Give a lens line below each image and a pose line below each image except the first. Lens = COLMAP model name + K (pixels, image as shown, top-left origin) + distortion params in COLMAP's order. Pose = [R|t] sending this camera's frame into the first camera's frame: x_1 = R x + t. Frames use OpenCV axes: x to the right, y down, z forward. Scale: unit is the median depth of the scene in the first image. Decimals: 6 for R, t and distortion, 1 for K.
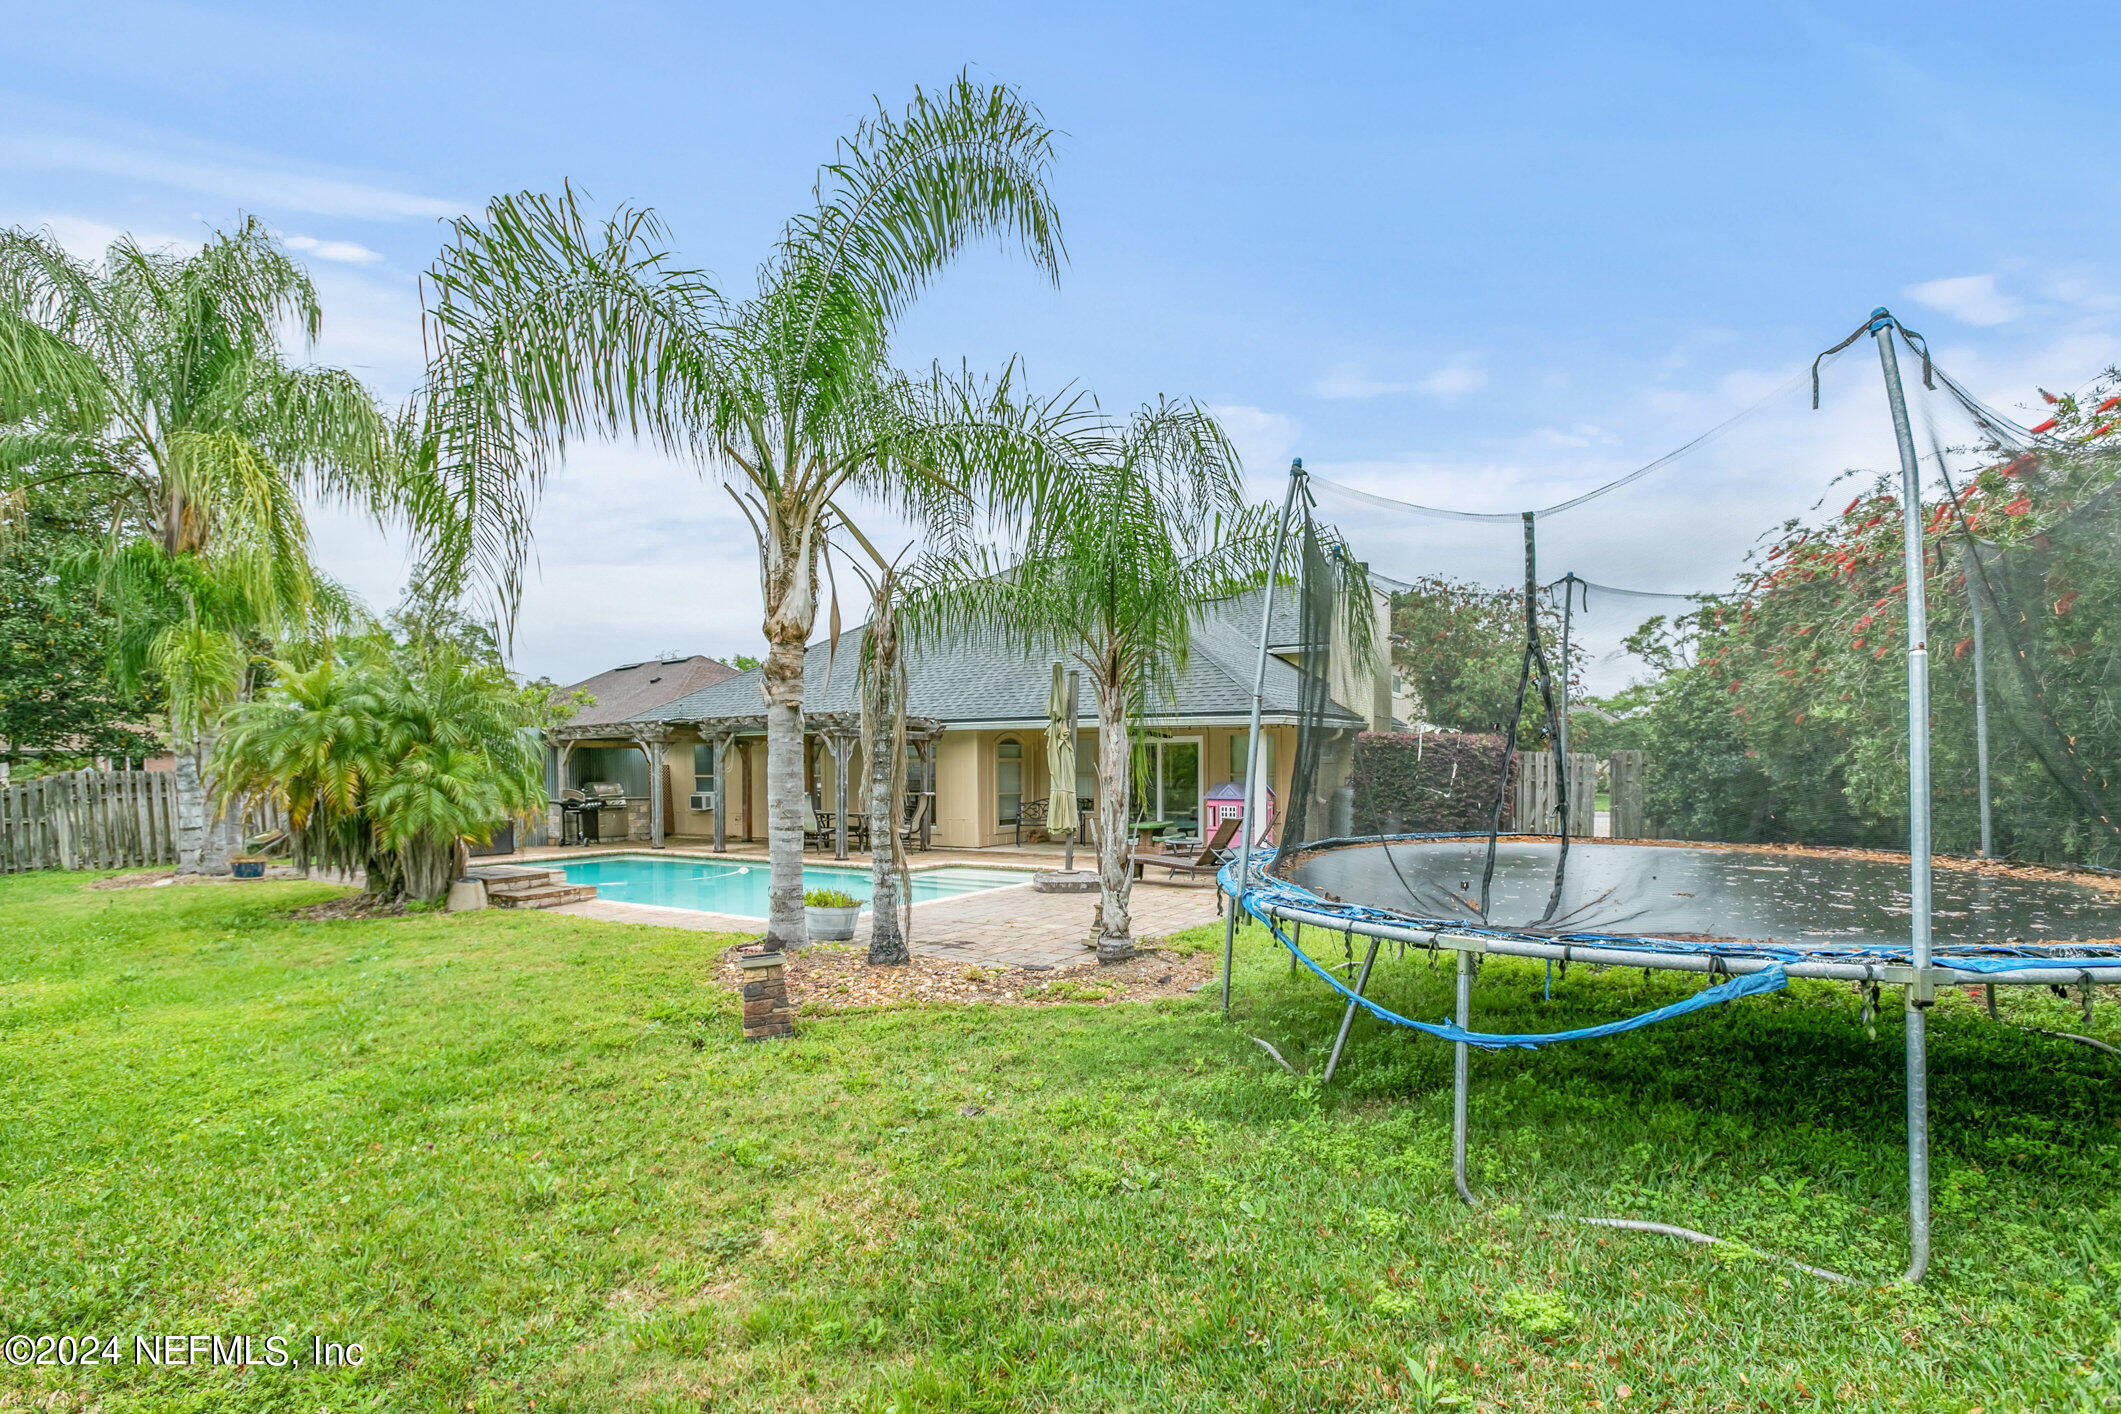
lens RADIAL K [[946.8, 0, 1084.7], [0, 946.8, 732.0], [0, 0, 1]] dist [0.000030, 0.000147]
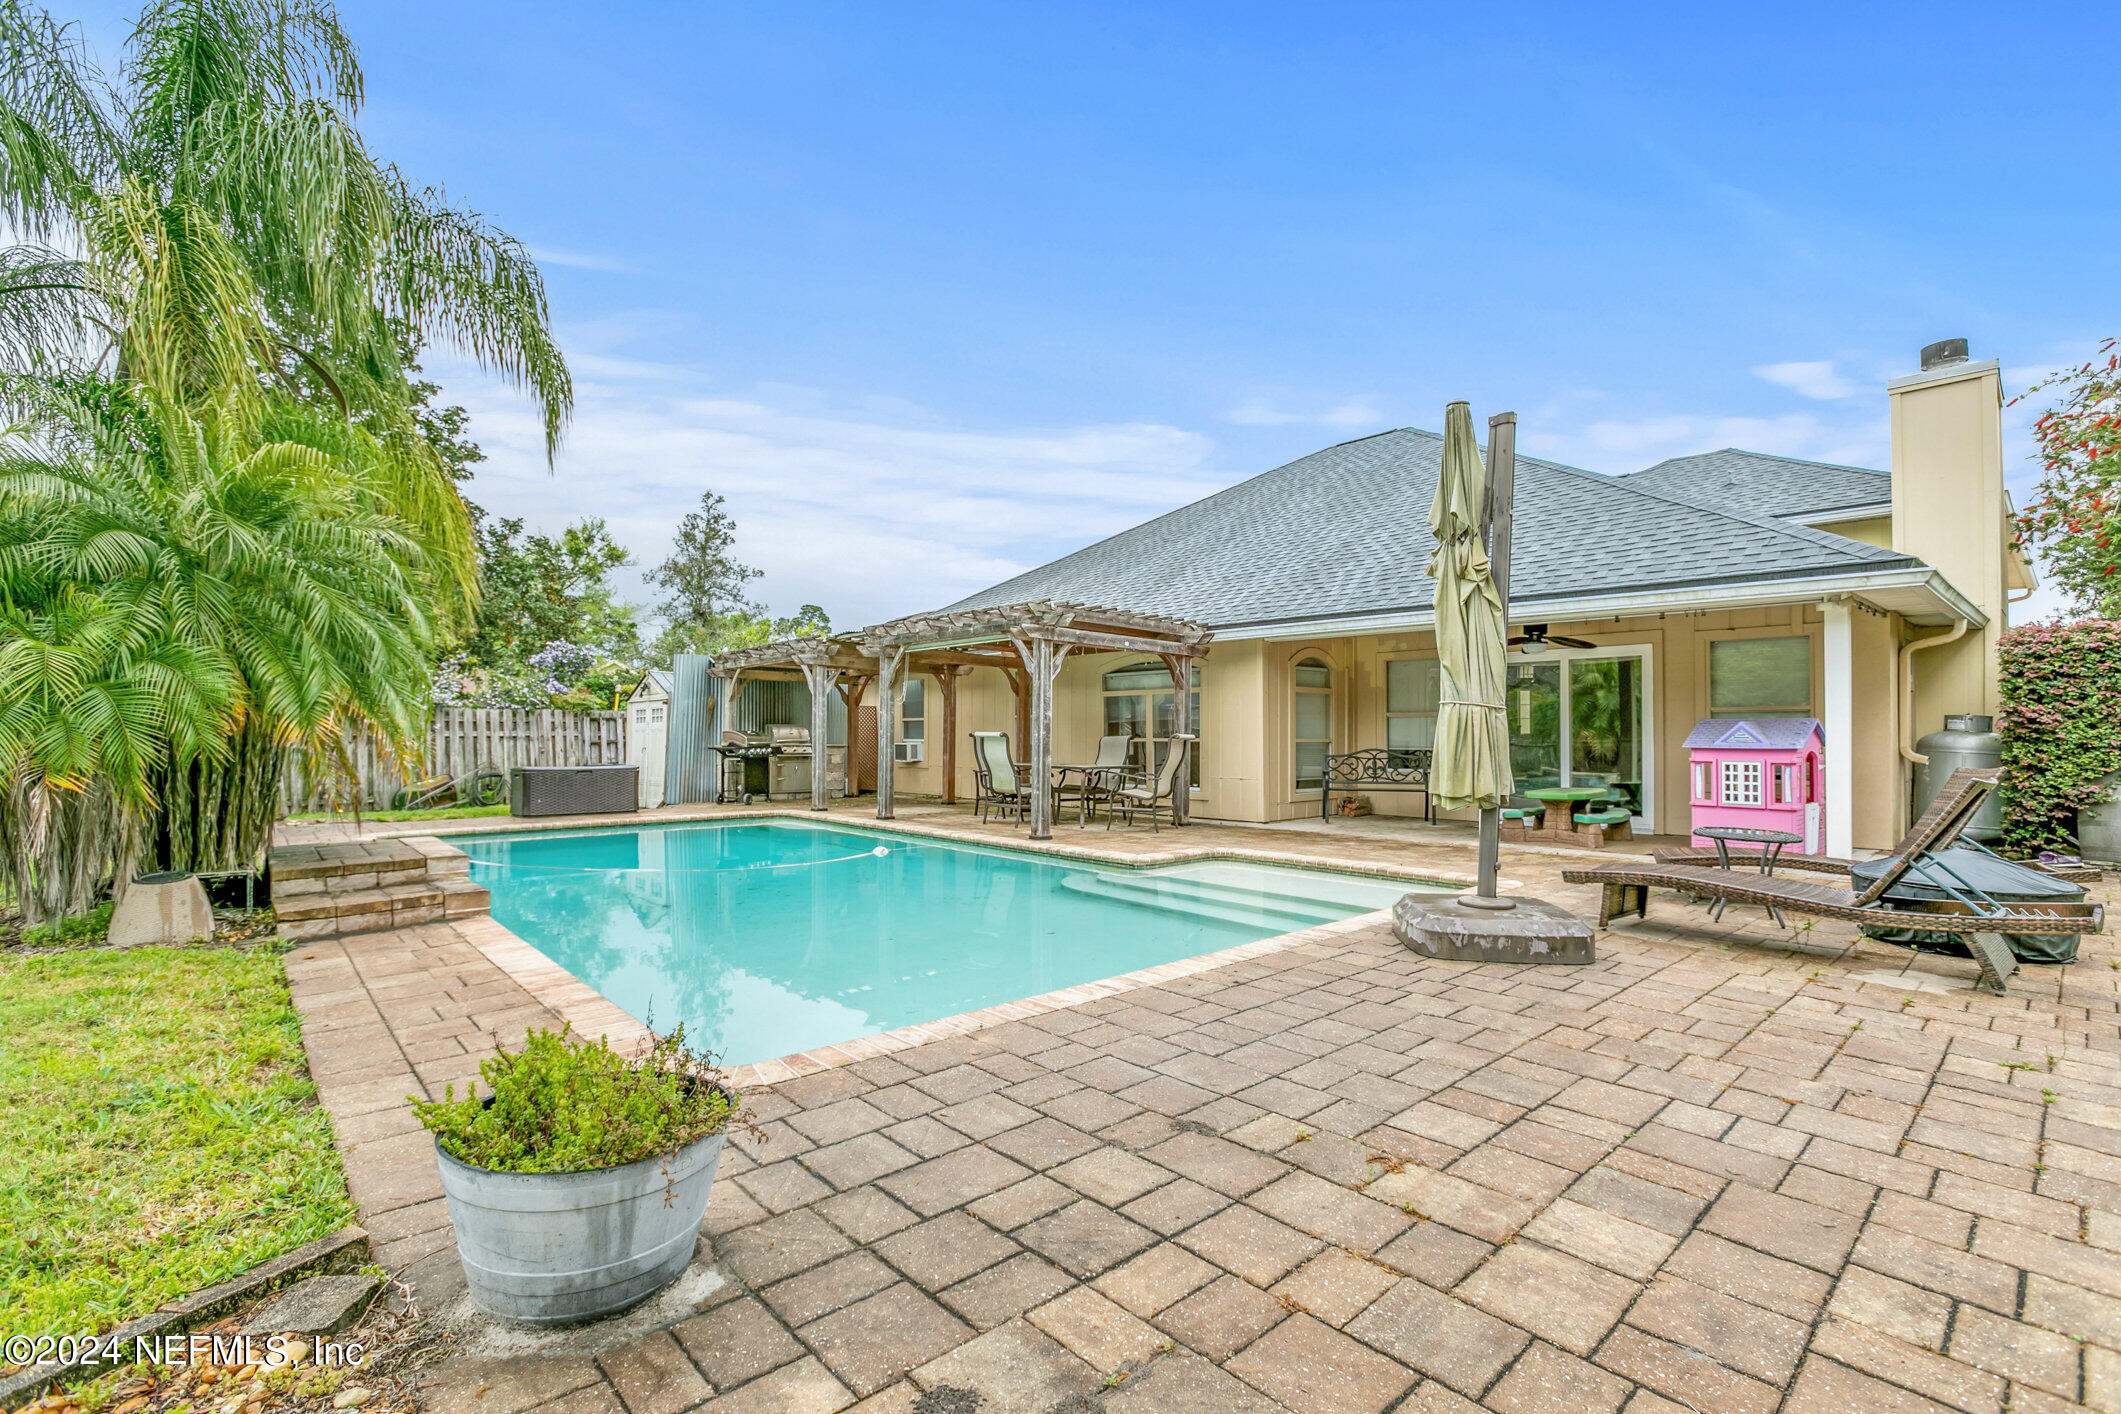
lens RADIAL K [[946.8, 0, 1084.7], [0, 946.8, 732.0], [0, 0, 1]] dist [0.000030, 0.000147]
pose [[0.954882, 0.002901, -0.296971, -0.038487], [0.008051, 0.999332, 0.035649, 0.036983], [0.296876, -0.036431, 0.954221, 0.355456]]
